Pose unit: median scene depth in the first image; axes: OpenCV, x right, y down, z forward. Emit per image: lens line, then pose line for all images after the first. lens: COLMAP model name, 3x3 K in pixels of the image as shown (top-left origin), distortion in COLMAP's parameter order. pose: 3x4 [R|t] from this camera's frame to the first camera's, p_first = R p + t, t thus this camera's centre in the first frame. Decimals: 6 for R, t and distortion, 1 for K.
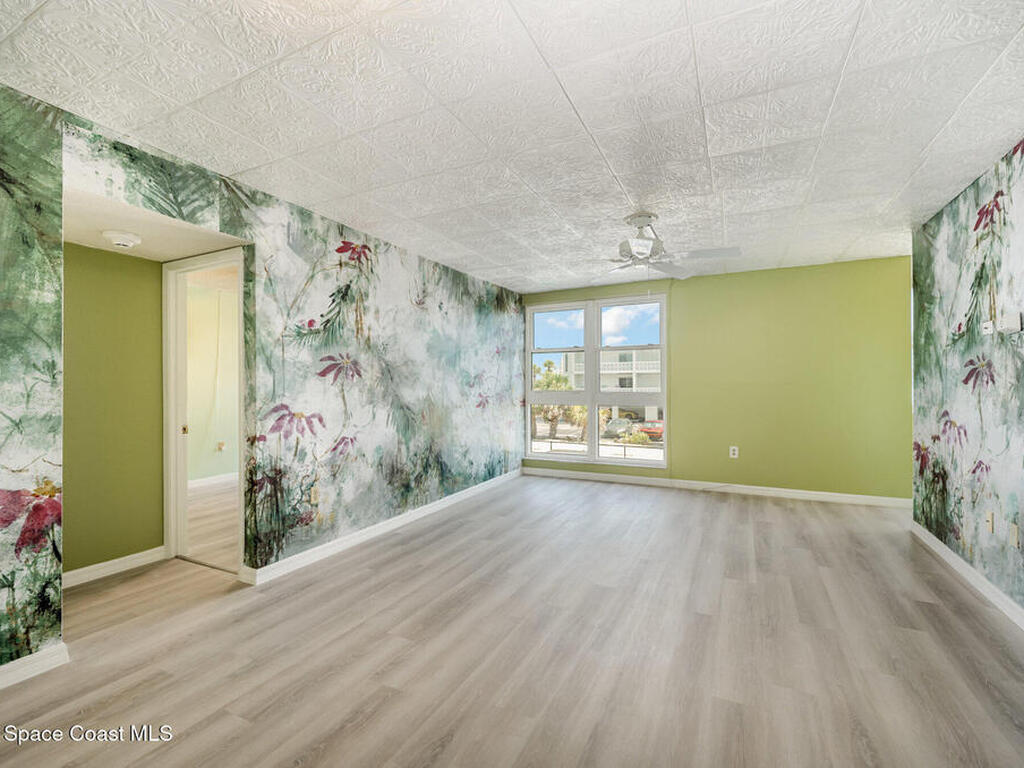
lens RADIAL K [[465.9, 0, 516.2], [0, 465.9, 380.0], [0, 0, 1]] dist [0.000813, -0.000901]
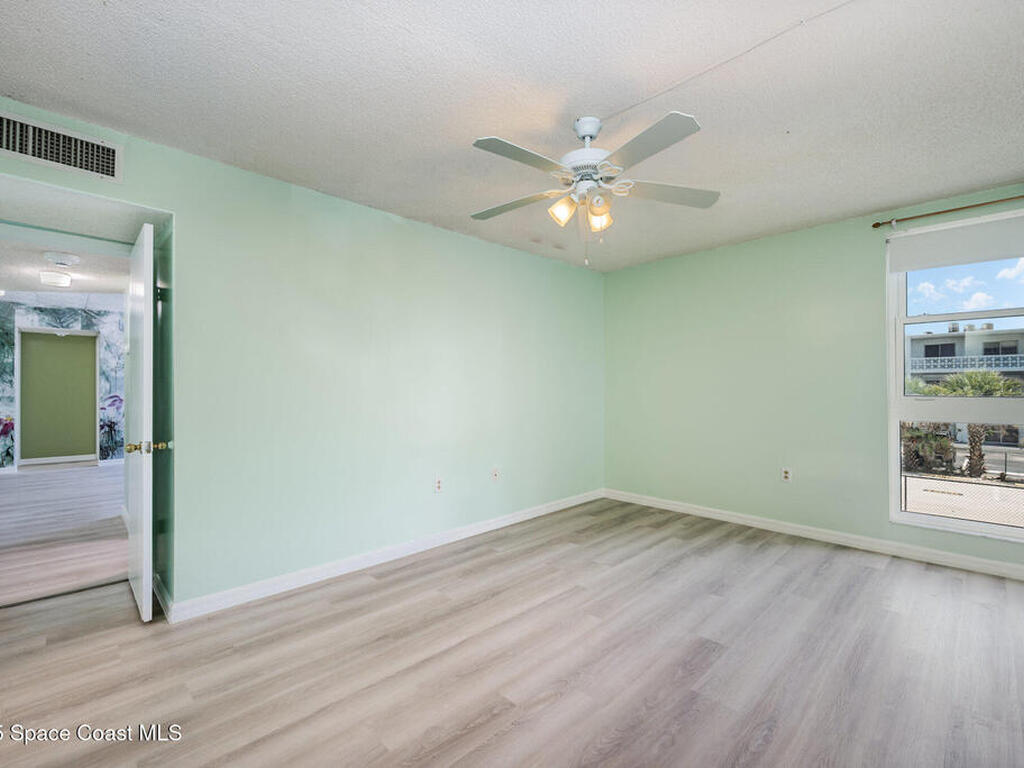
lens RADIAL K [[465.9, 0, 518.0], [0, 465.9, 382.5], [0, 0, 1]] dist [0.000813, -0.000901]
pose [[0.944773, -0.006480, -0.327660, 2.192733], [0.005126, 0.999974, -0.004998, 0.007683], [0.327684, 0.003042, 0.944782, -0.588542]]
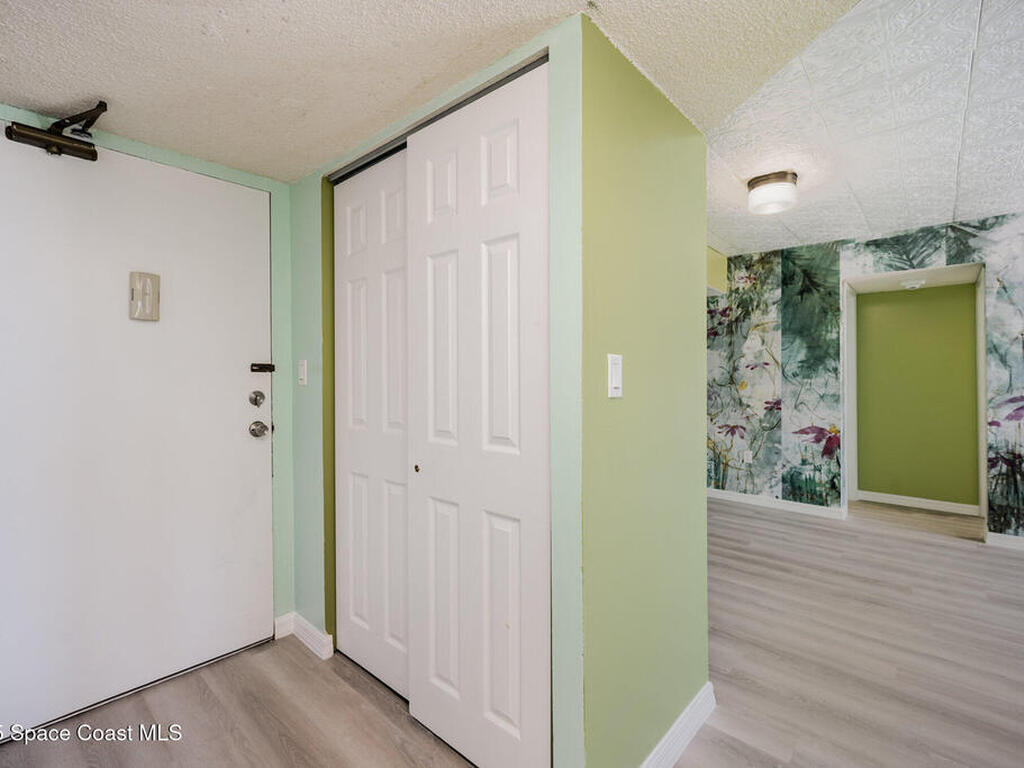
lens RADIAL K [[465.9, 0, 522.4], [0, 465.9, 380.3], [0, 0, 1]] dist [0.000813, -0.000901]
pose [[-0.265725, -0.011490, -0.963980, 0.839655], [0.001341, 0.999924, -0.012288, 0.025214], [0.964048, -0.004558, -0.265690, 0.143515]]
